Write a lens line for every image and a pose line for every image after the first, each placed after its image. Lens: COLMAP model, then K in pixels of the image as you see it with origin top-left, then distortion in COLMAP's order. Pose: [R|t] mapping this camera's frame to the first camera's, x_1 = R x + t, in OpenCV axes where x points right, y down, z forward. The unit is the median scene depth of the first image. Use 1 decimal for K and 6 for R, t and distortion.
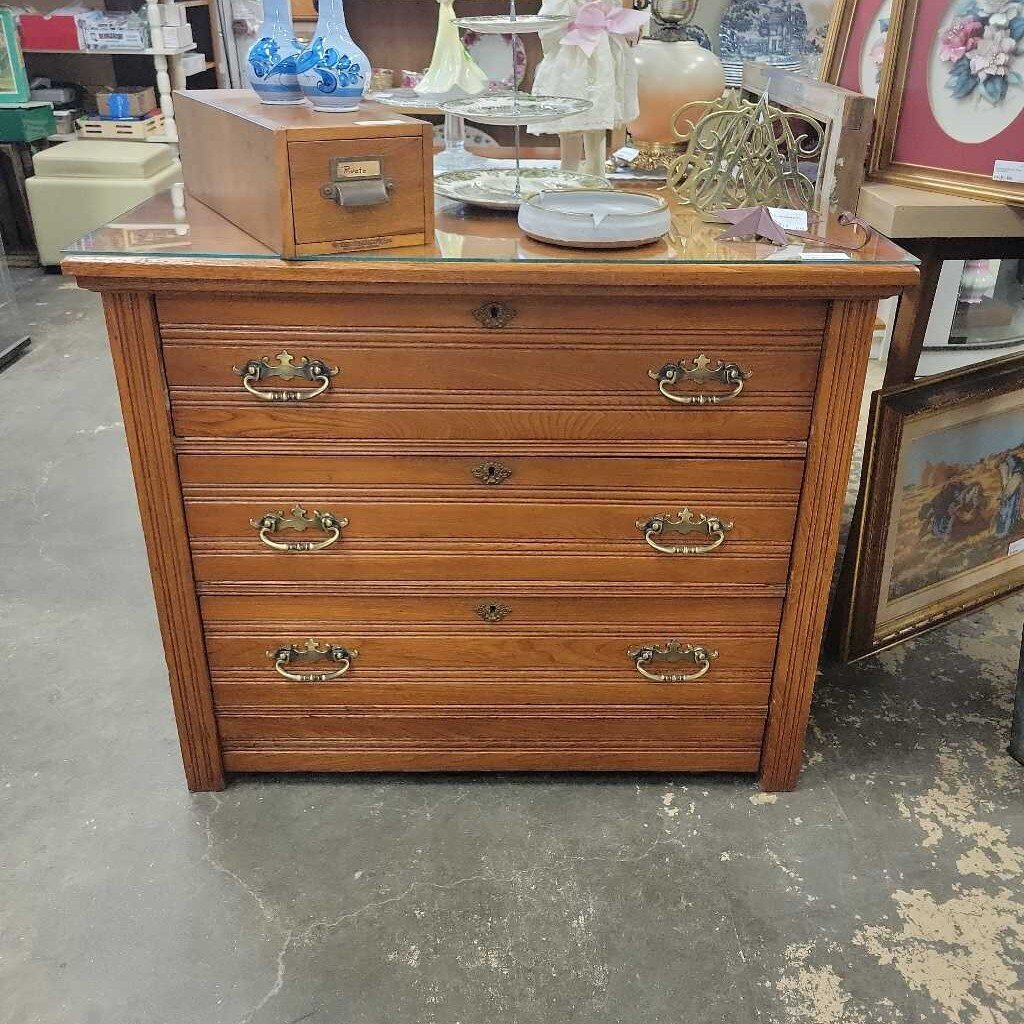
lens RADIAL K [[1032.8, 0, 516.9], [0, 1032.8, 505.7], [0, 0, 1]] dist [-0.007815, 0.000000]
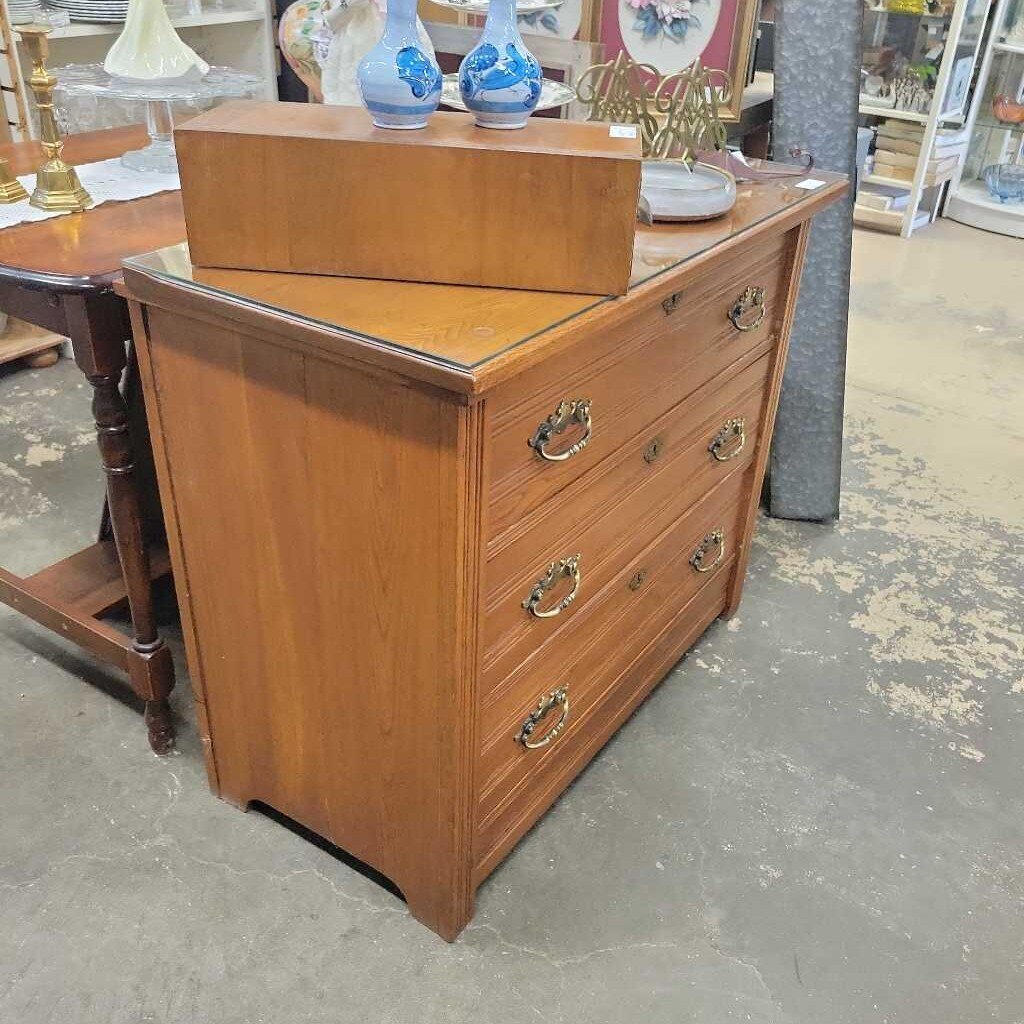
lens RADIAL K [[1032.8, 0, 514.8], [0, 1032.8, 520.0], [0, 0, 1]] dist [-0.007815, 0.000000]
pose [[0.575482, -0.417532, 0.703198, -0.794909], [0.347195, 0.903250, 0.252179, -0.255364], [-0.740457, 0.099023, 0.664770, 0.379868]]
